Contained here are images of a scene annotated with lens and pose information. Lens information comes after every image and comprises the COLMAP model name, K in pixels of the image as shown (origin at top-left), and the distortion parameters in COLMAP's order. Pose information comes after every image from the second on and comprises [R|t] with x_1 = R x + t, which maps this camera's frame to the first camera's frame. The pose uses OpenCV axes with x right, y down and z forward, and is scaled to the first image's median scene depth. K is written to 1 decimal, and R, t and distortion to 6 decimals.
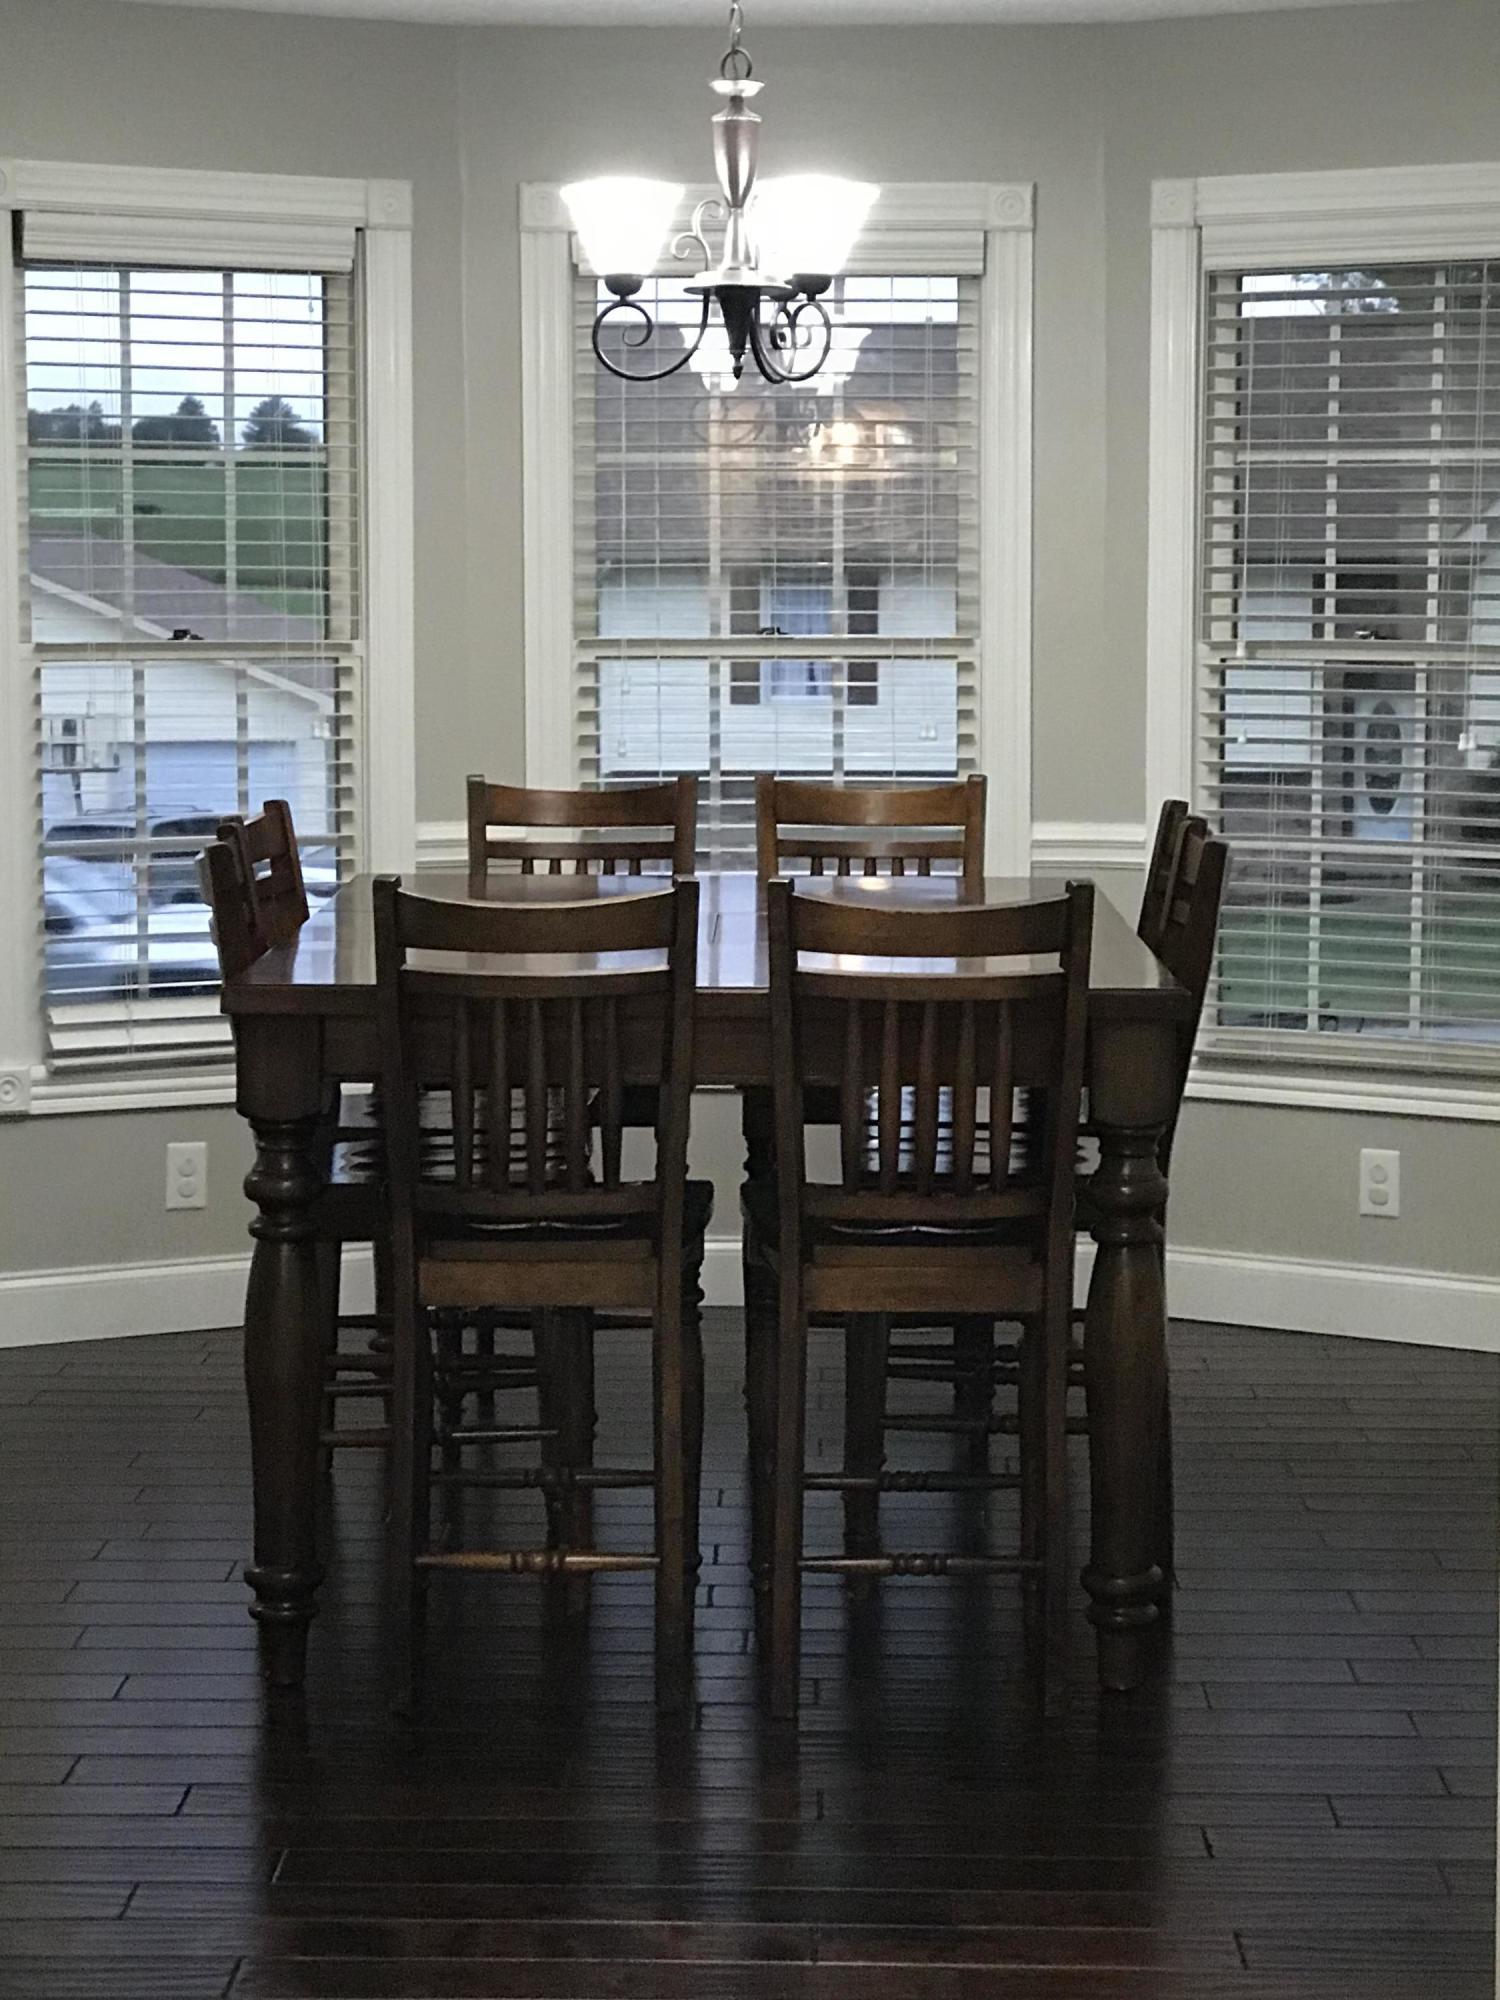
lens RADIAL K [[4261.4, 0, 757.4], [0, 4261.4, 1004.8], [0, 0, 1]] dist [-0.270626, 3.705131]
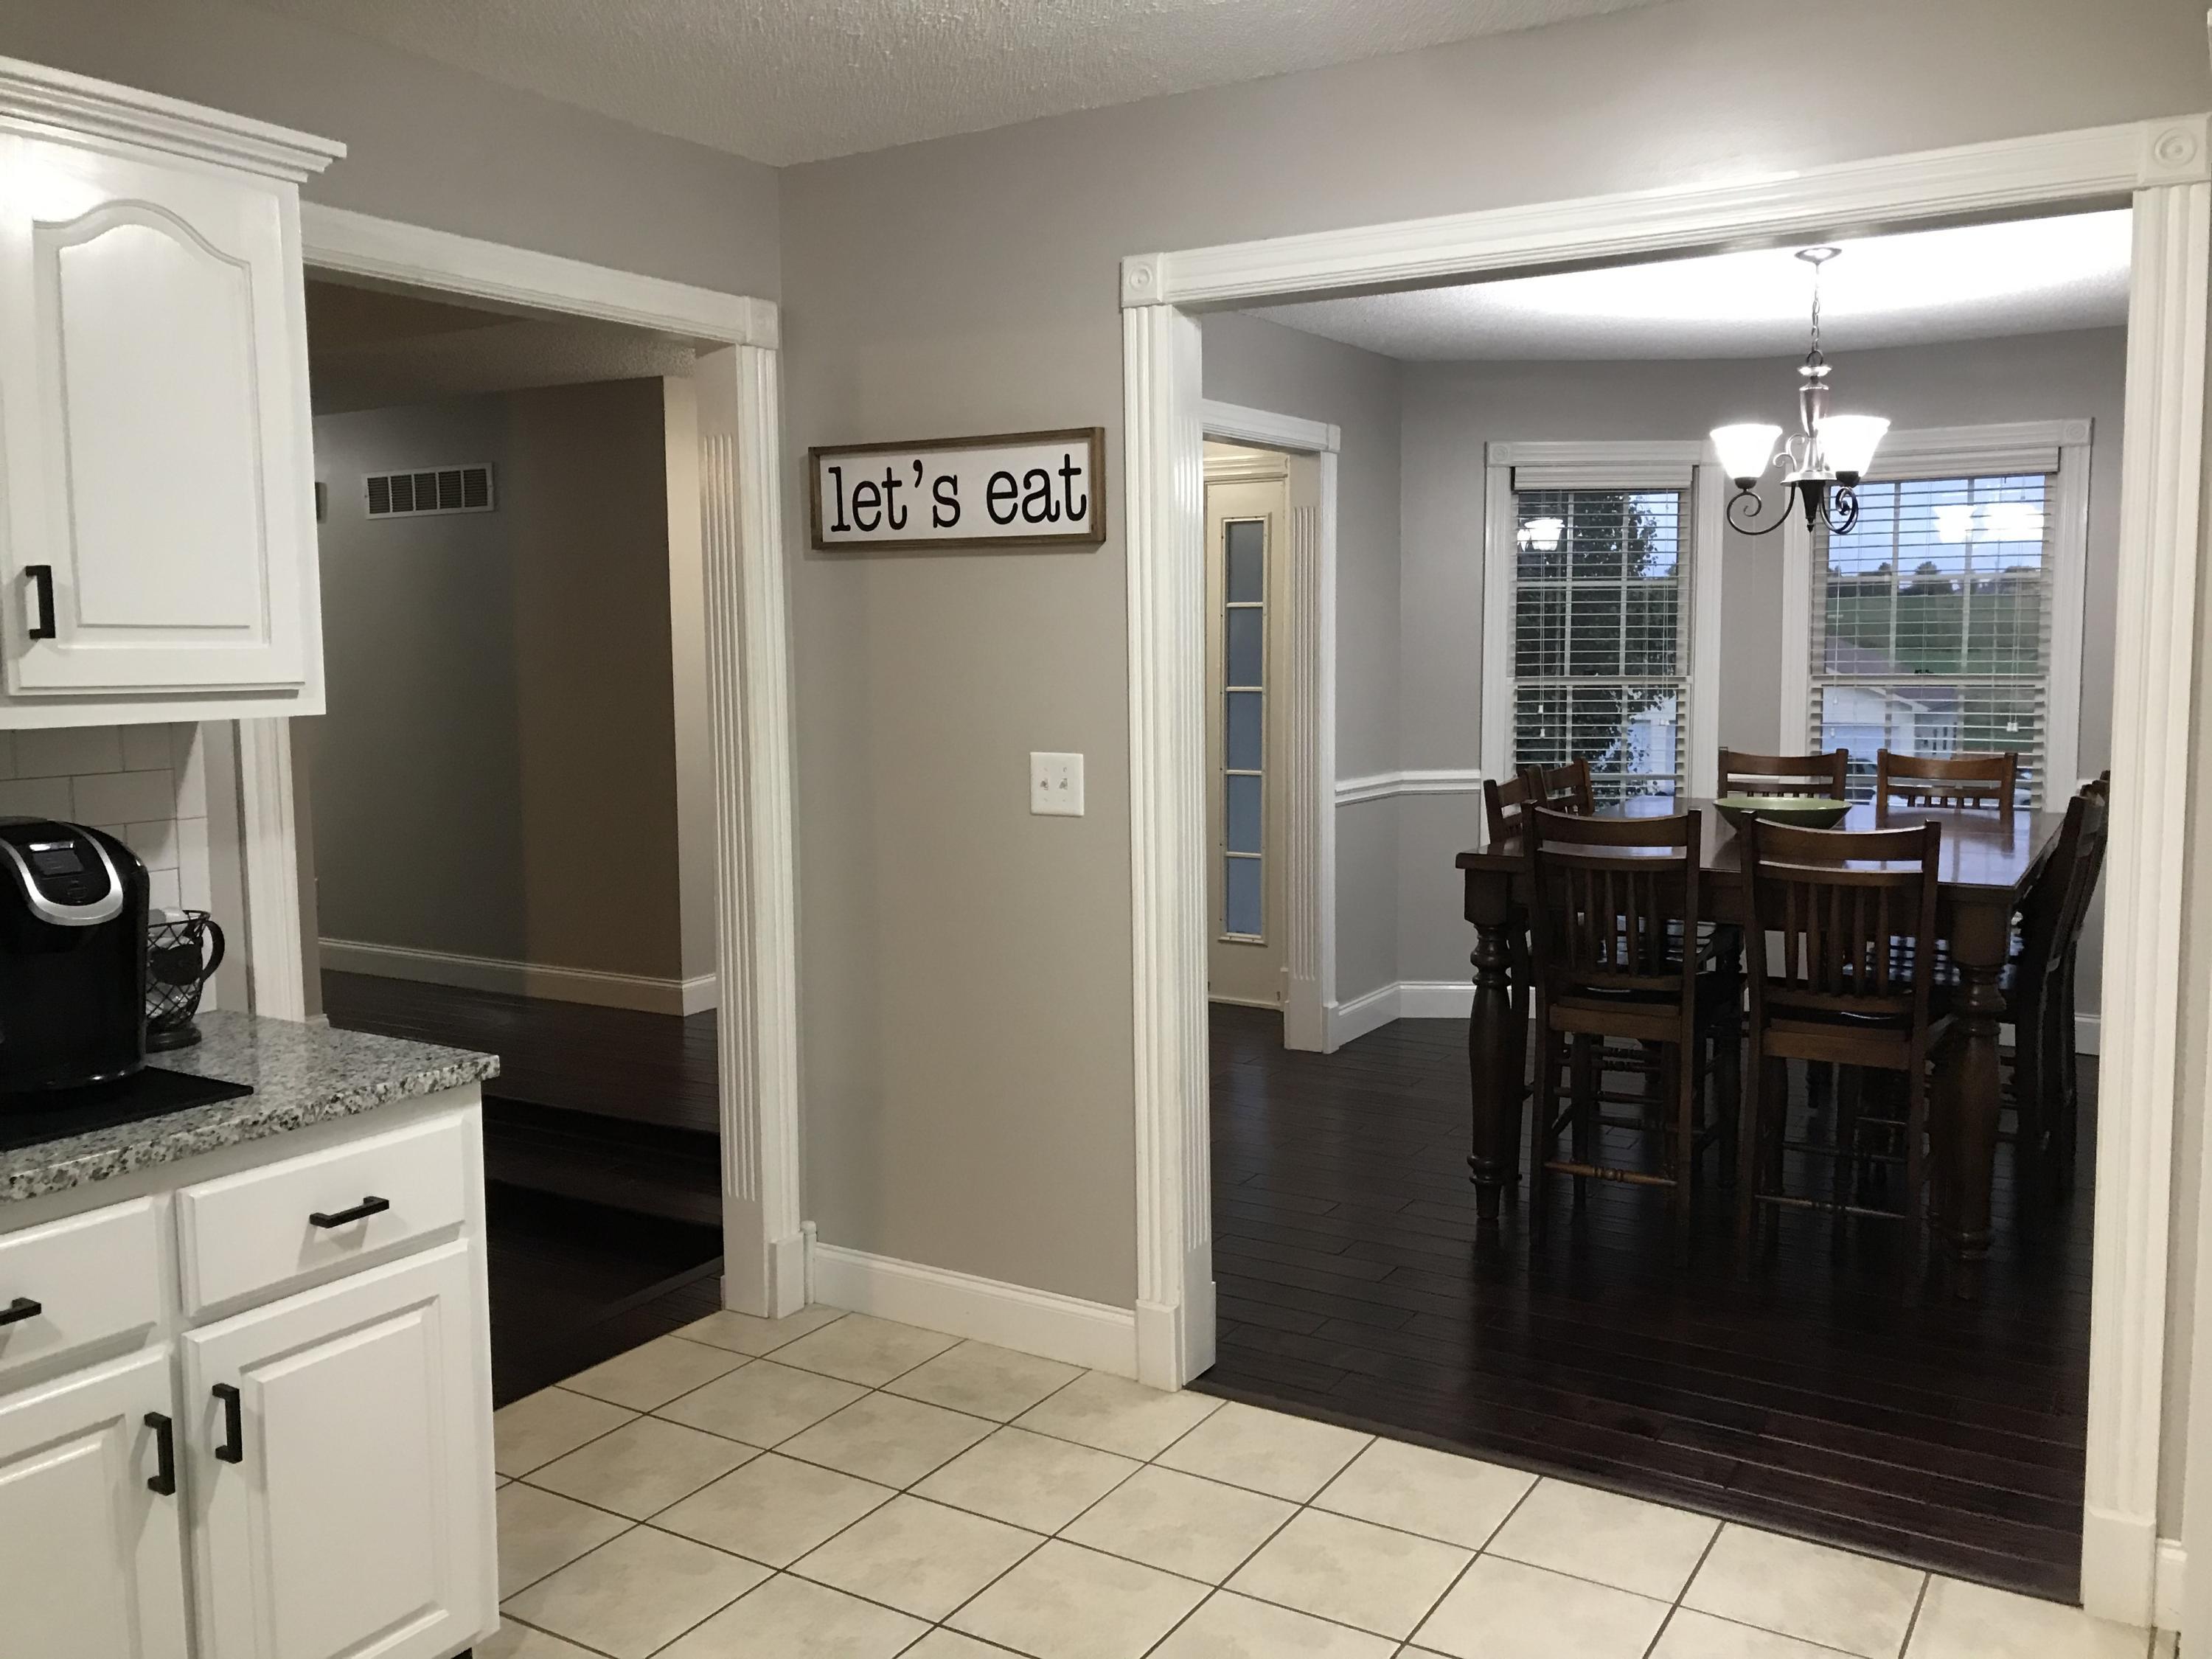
lens RADIAL K [[1818.4, 0, 1171.0], [0, 1818.4, 820.3], [0, 0, 1]] dist [0.133632, -0.188305]
pose [[0.874432, 0.045591, -0.483000, 0.111660], [-0.048006, 0.998820, 0.007368, -0.013424], [0.482766, 0.016745, 0.875589, 0.137486]]
